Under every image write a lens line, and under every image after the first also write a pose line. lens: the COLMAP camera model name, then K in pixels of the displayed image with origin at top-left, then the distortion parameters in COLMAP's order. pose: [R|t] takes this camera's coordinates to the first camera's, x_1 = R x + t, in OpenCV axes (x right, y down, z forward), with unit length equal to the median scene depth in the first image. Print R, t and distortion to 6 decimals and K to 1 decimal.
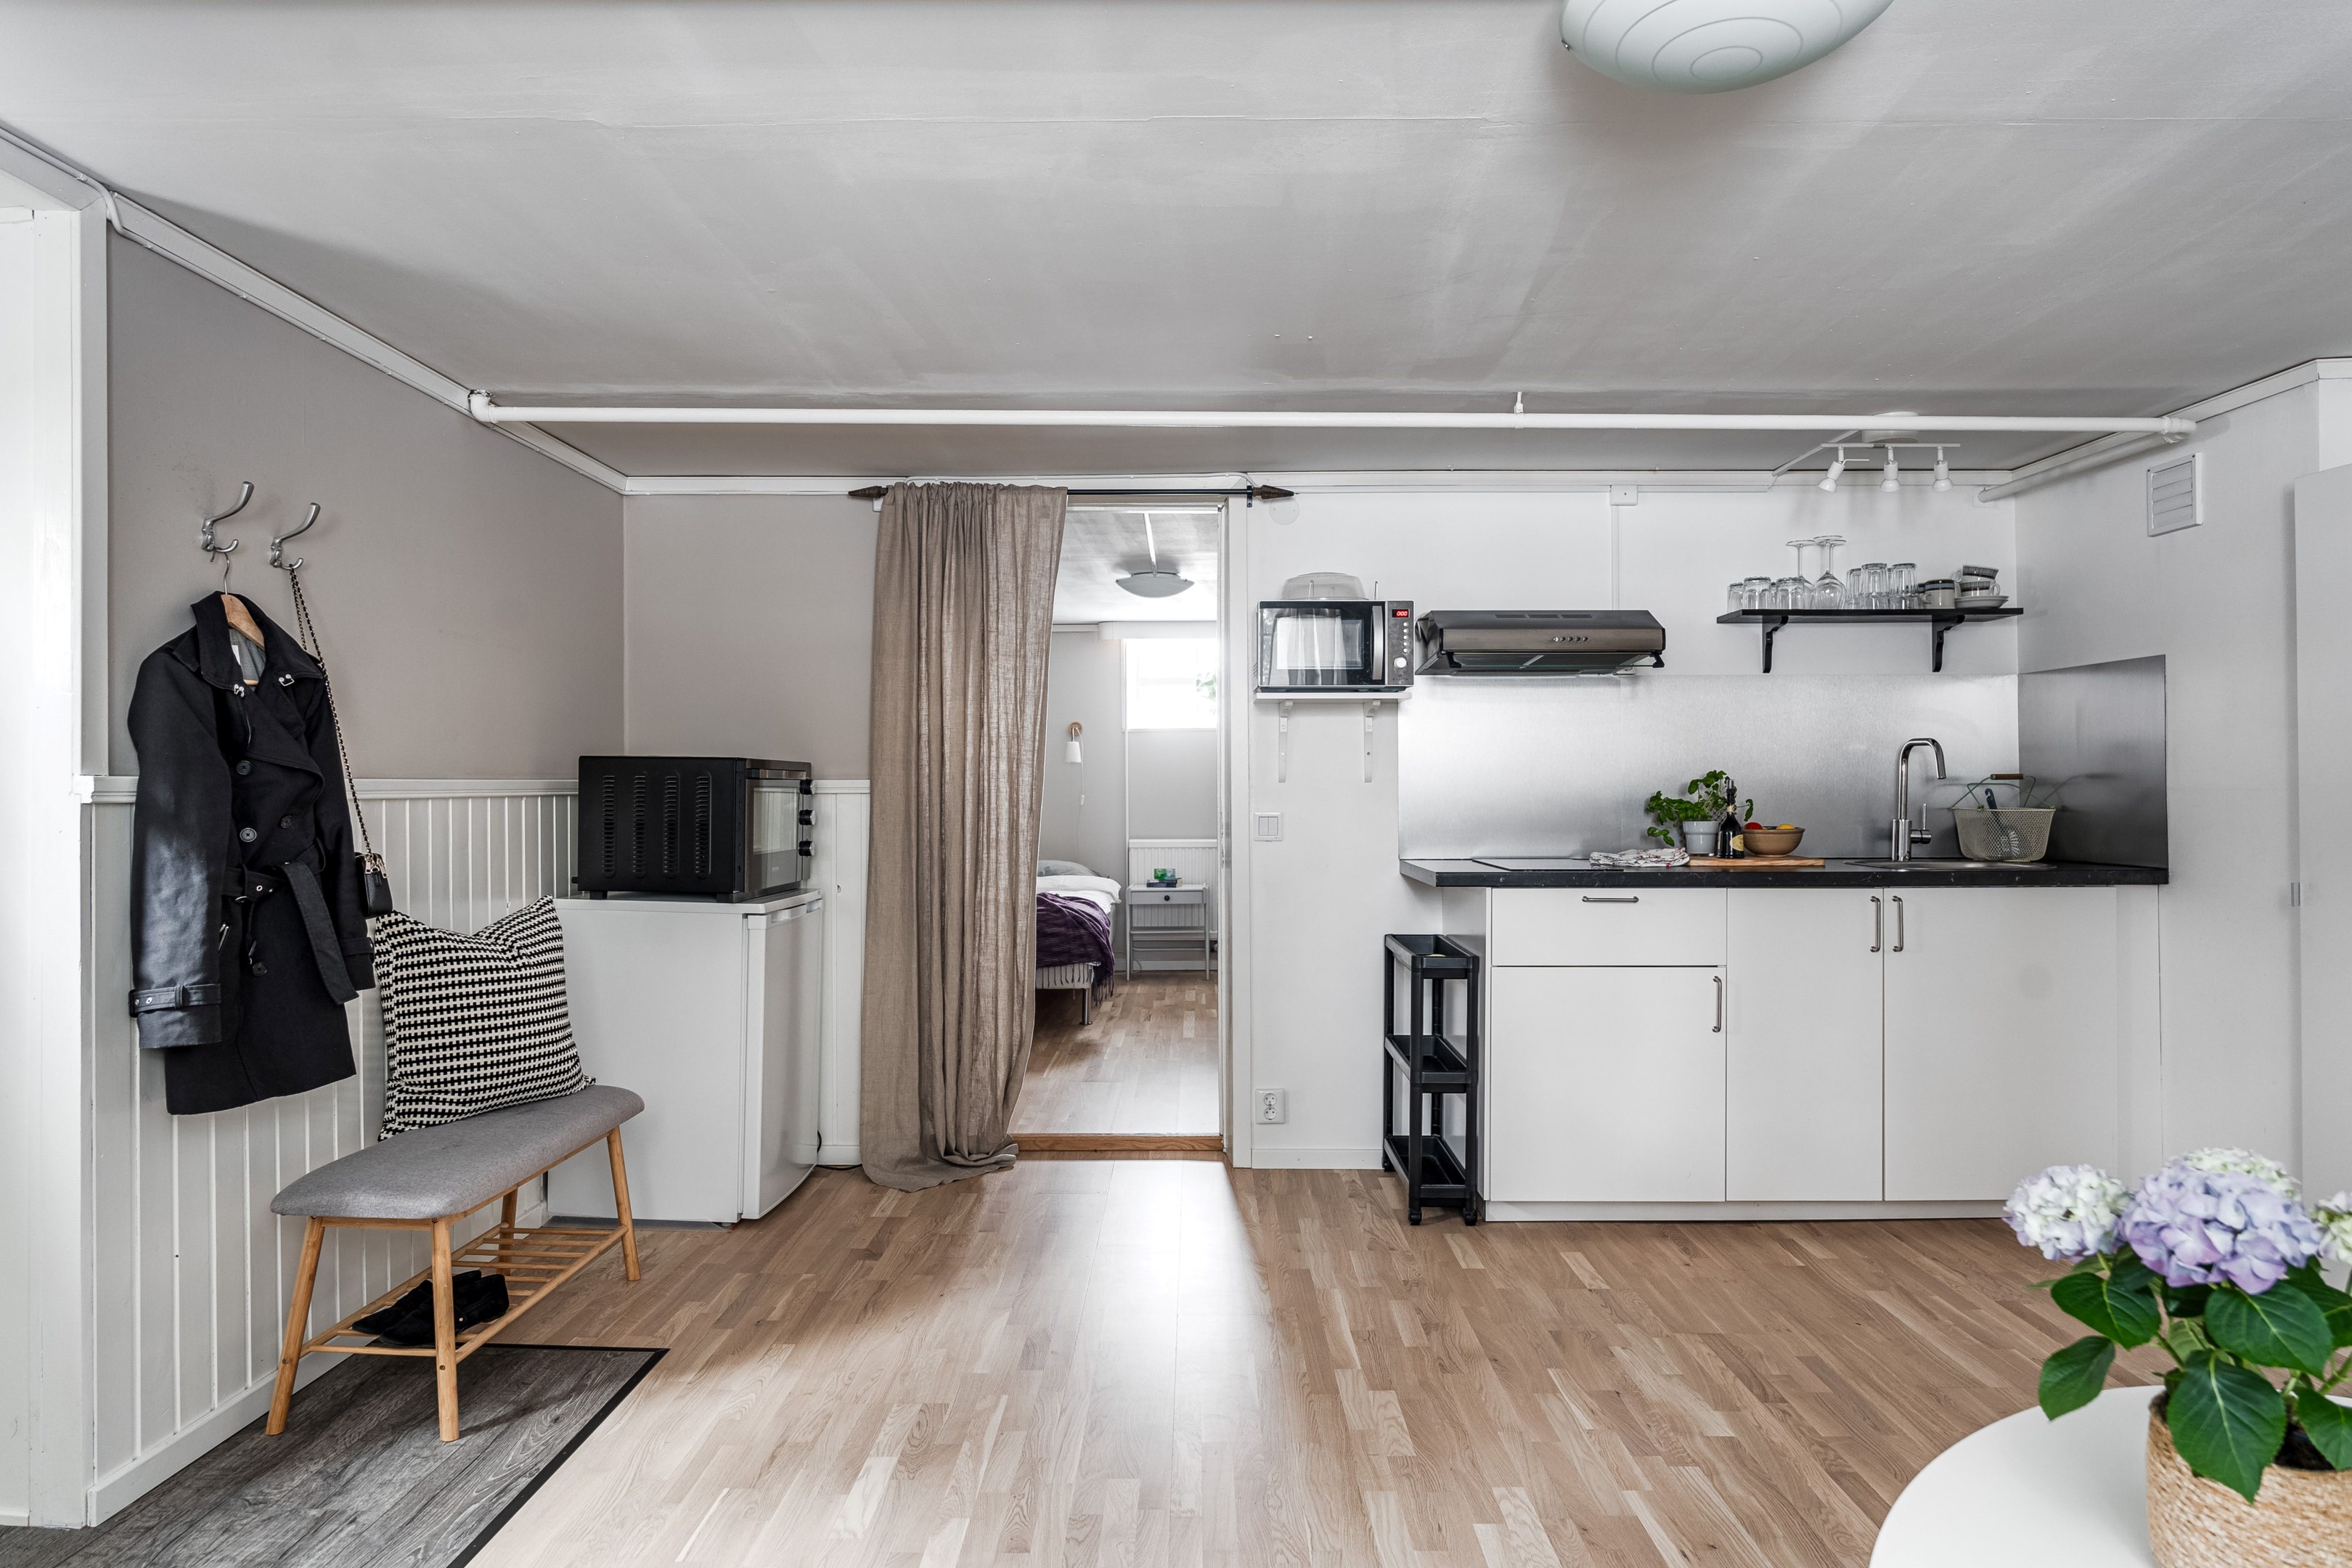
lens RADIAL K [[1394.8, 0, 1176.0], [0, 1394.8, 784.0], [0, 0, 1]] dist [-0.004042, -0.000473]
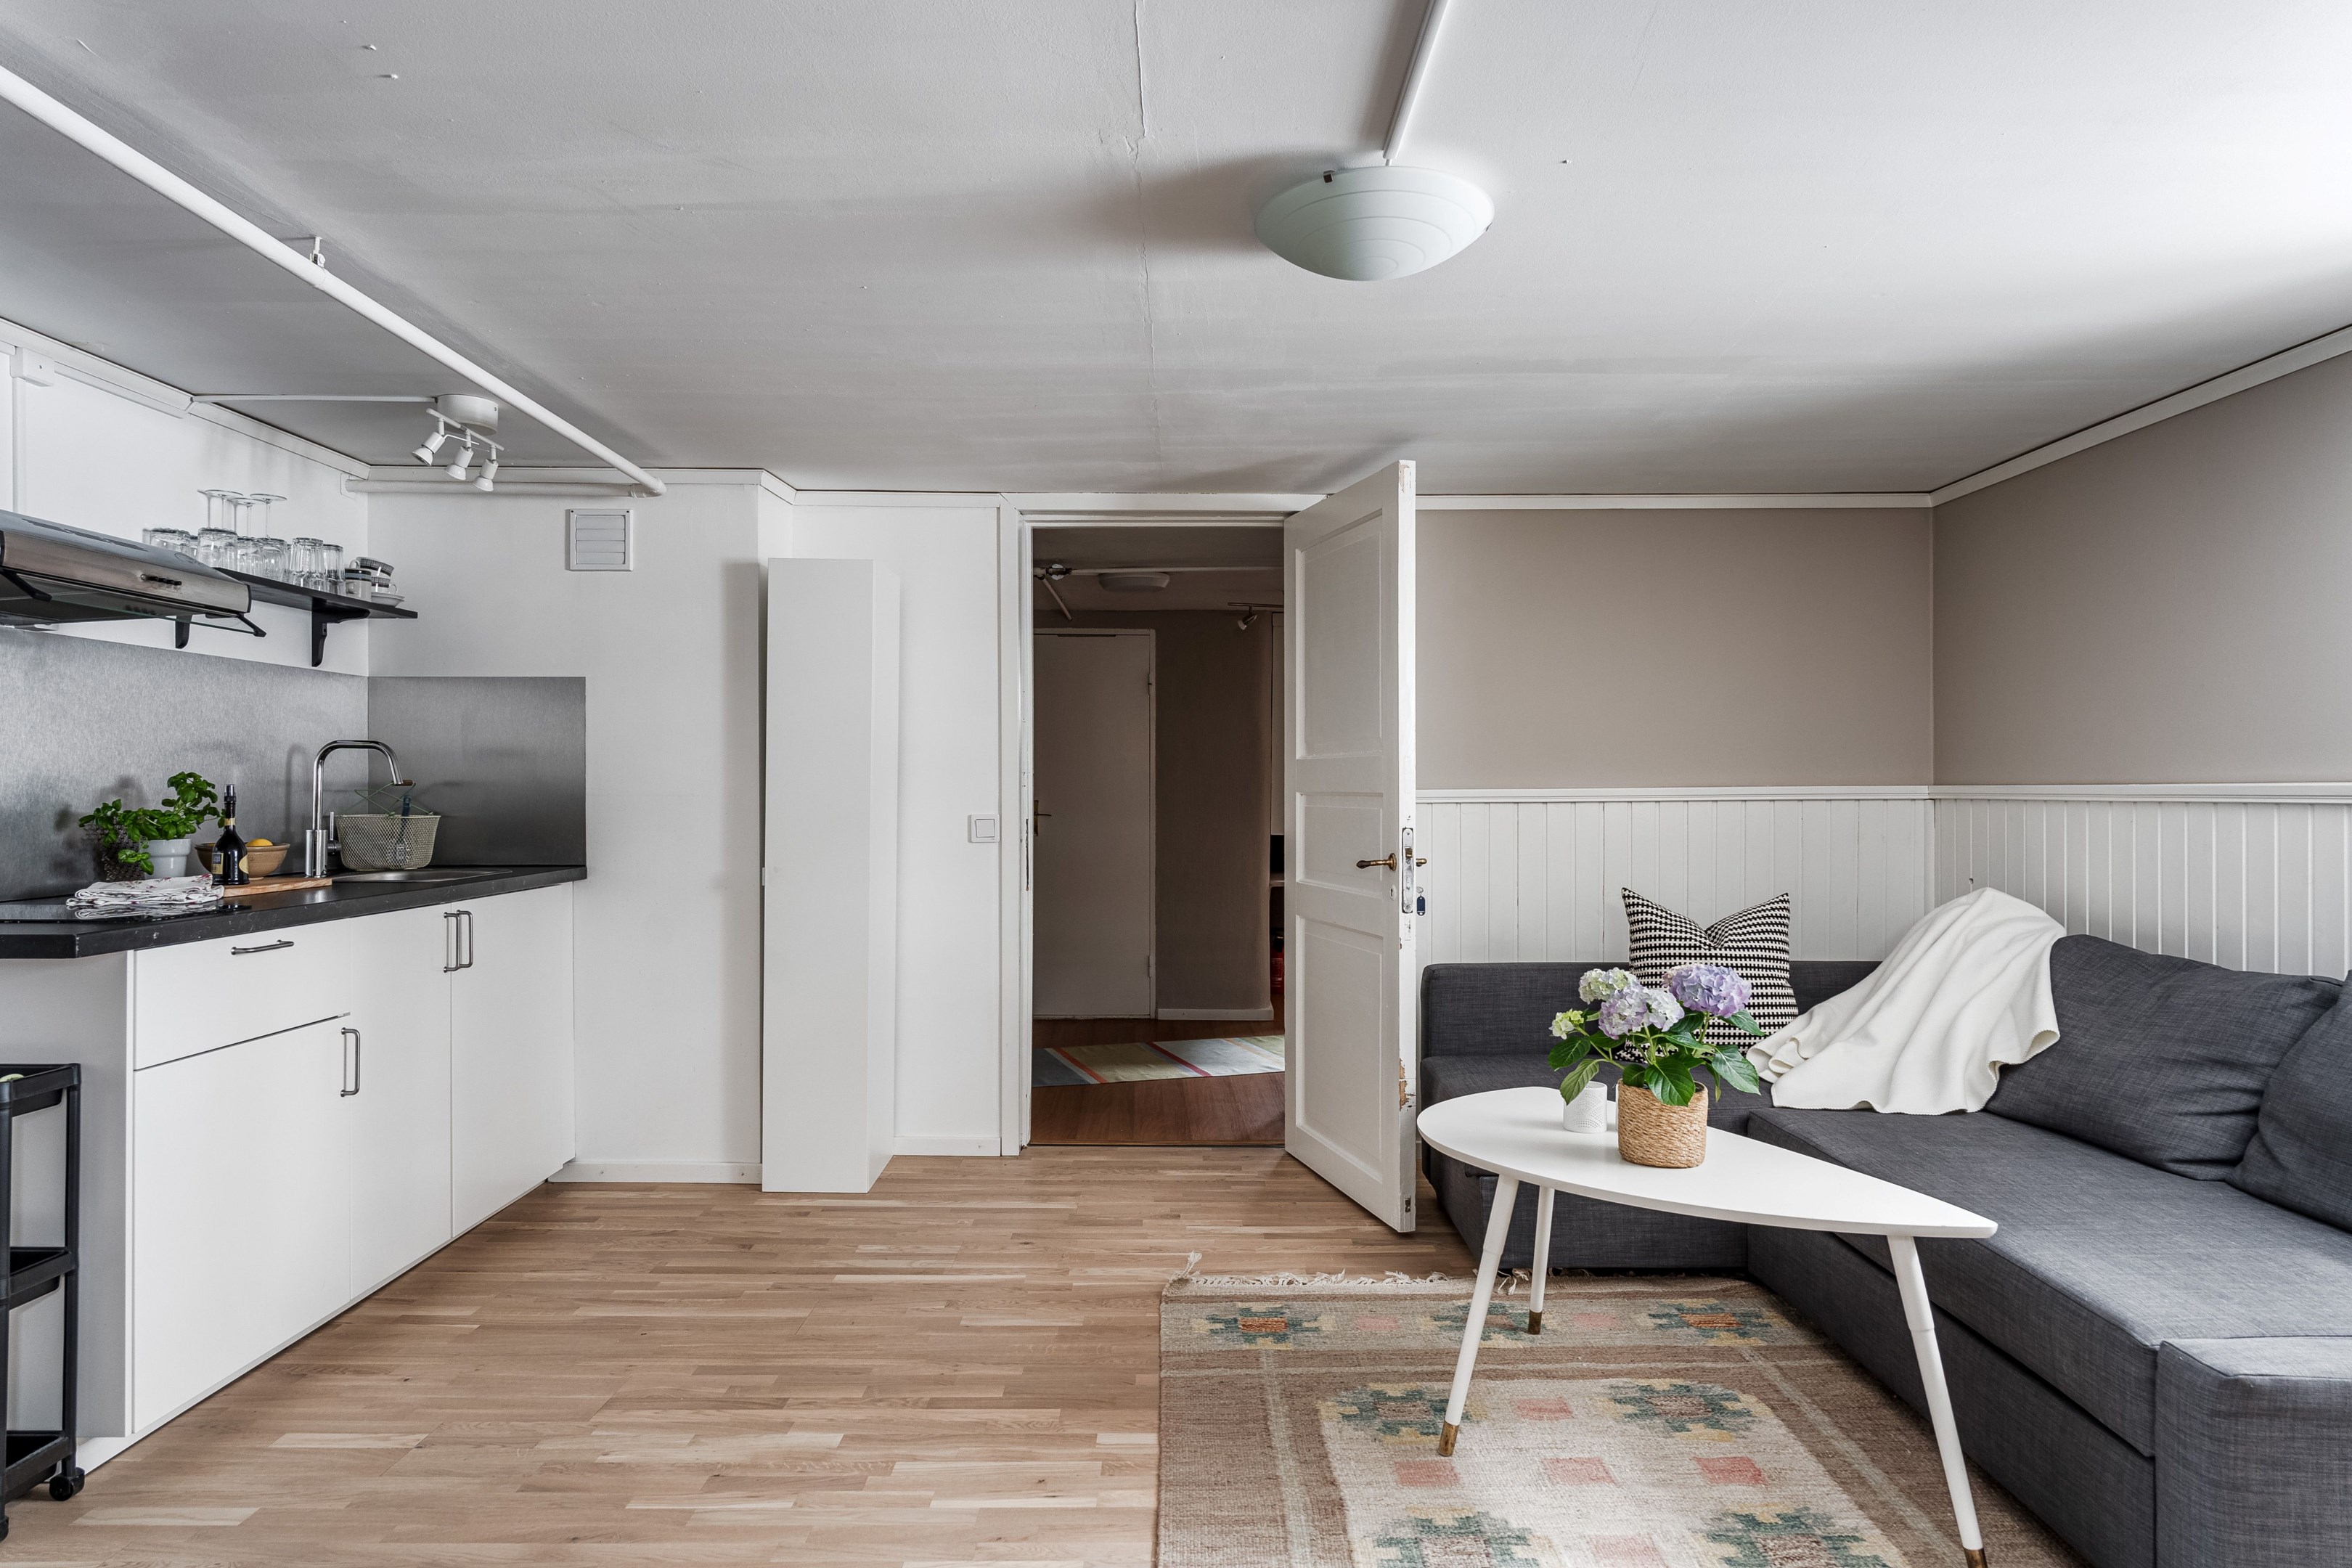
lens RADIAL K [[1382.6, 0, 1176.0], [0, 1382.6, 784.0], [0, 0, 1]] dist [-0.004817, -0.000628]
pose [[0.007991, 0.004427, 0.999958, -0.439476], [-0.002446, 0.999987, -0.004407, -0.001484], [-0.999965, -0.002410, 0.008002, 0.545200]]
